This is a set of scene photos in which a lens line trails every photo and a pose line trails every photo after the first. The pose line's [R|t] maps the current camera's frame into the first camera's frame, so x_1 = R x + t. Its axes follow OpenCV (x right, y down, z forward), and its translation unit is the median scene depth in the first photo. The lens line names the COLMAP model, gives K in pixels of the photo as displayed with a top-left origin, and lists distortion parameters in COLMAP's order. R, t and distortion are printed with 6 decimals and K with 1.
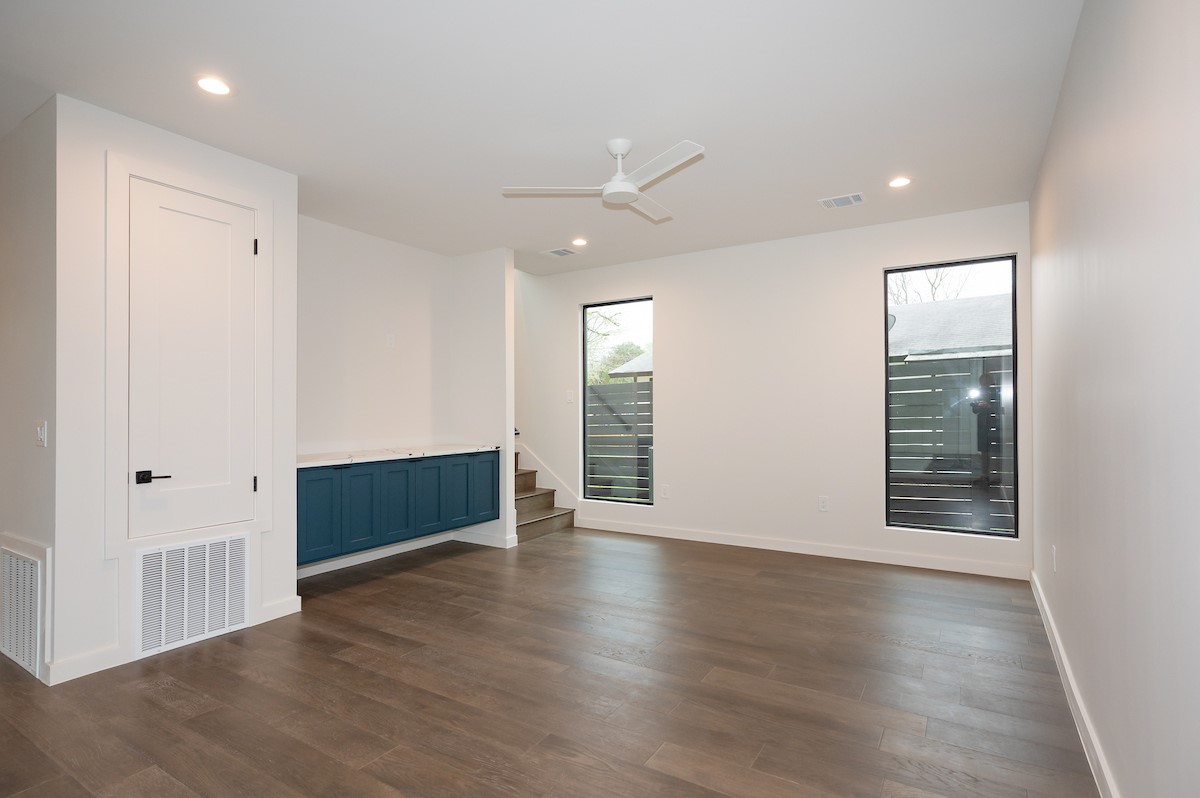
lens RADIAL K [[596.6, 0, 603.4], [0, 596.6, 402.8], [0, 0, 1]] dist [-0.000099, 0.000048]
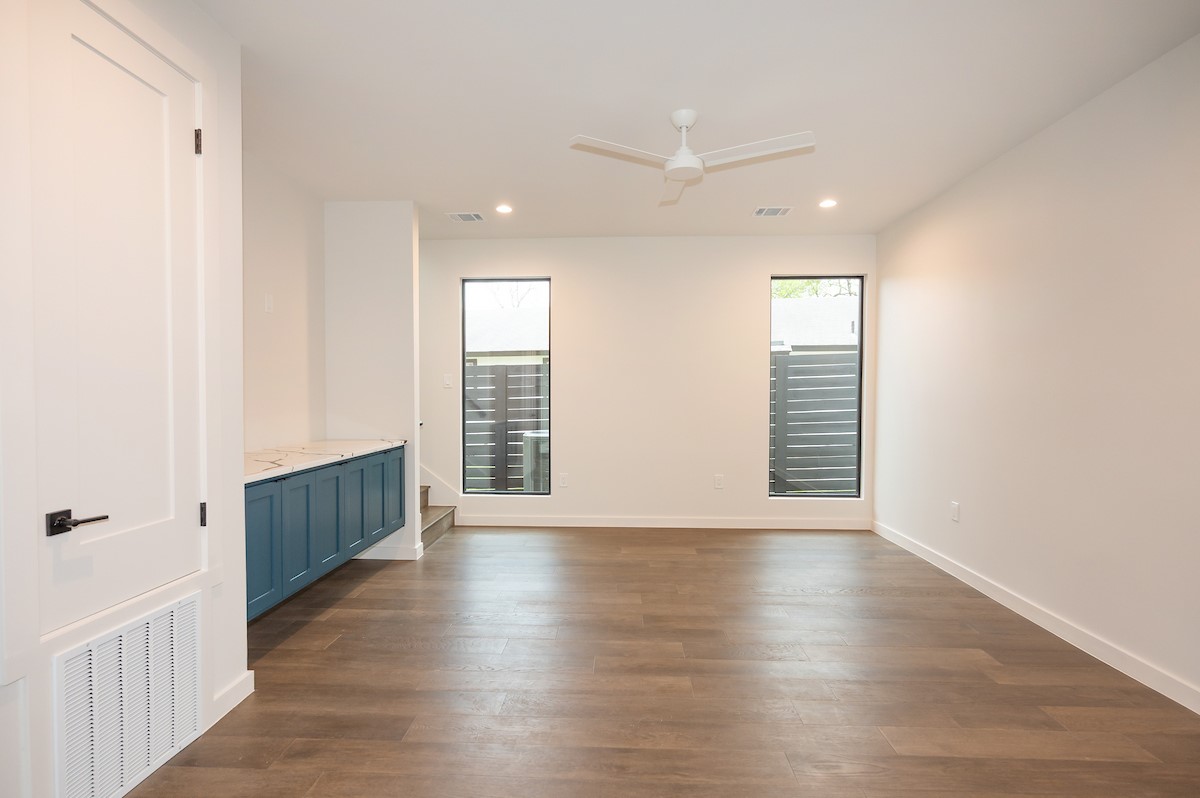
lens RADIAL K [[579.3, 0, 599.1], [0, 579.3, 406.1], [0, 0, 1]] dist [0.000365, 0.000009]
pose [[0.872011, -0.006560, 0.489443, -0.402223], [-0.010666, 0.999418, 0.032397, -0.004444], [-0.489370, -0.033471, 0.871433, 0.194420]]
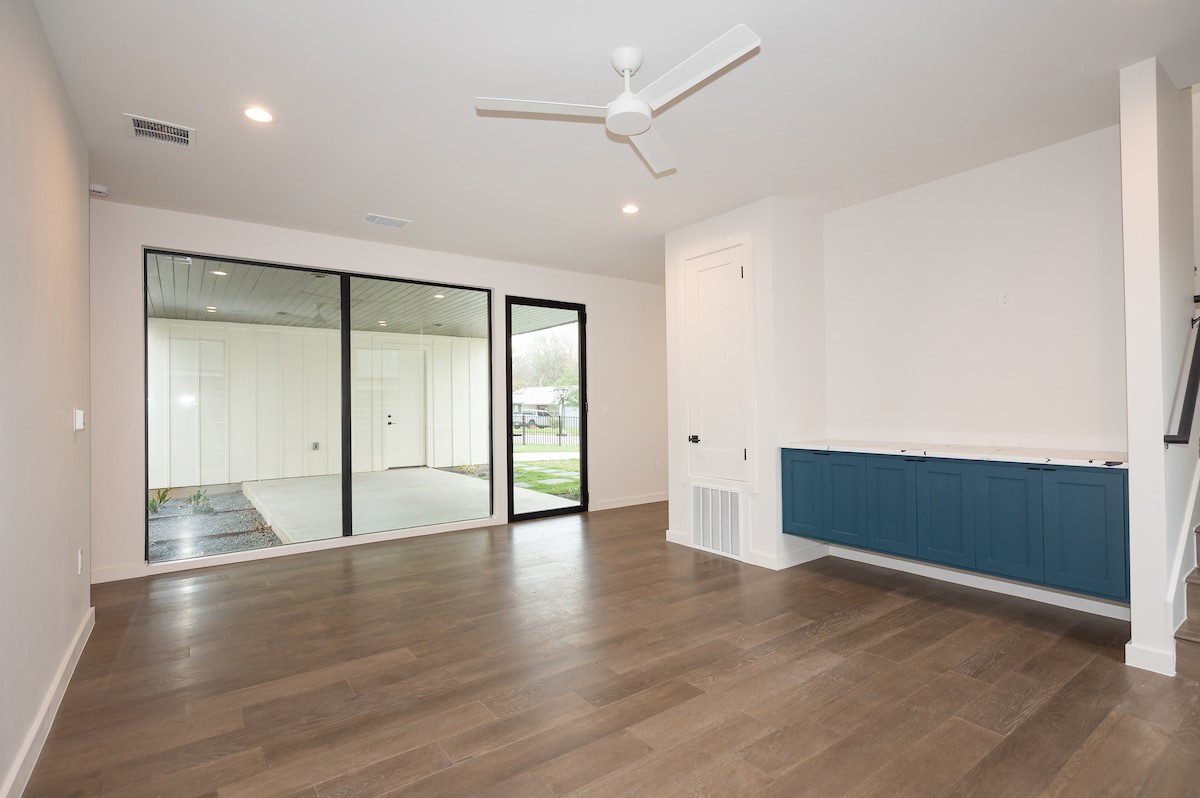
lens RADIAL K [[587.0, 0, 600.0], [0, 587.0, 399.0], [0, 0, 1]] dist [-0.002337, -0.000195]
pose [[-0.386656, -0.000848, -0.922224, 0.561662], [0.022717, 0.999687, -0.010443, 0.016536], [0.921944, -0.024988, -0.386516, 0.940182]]
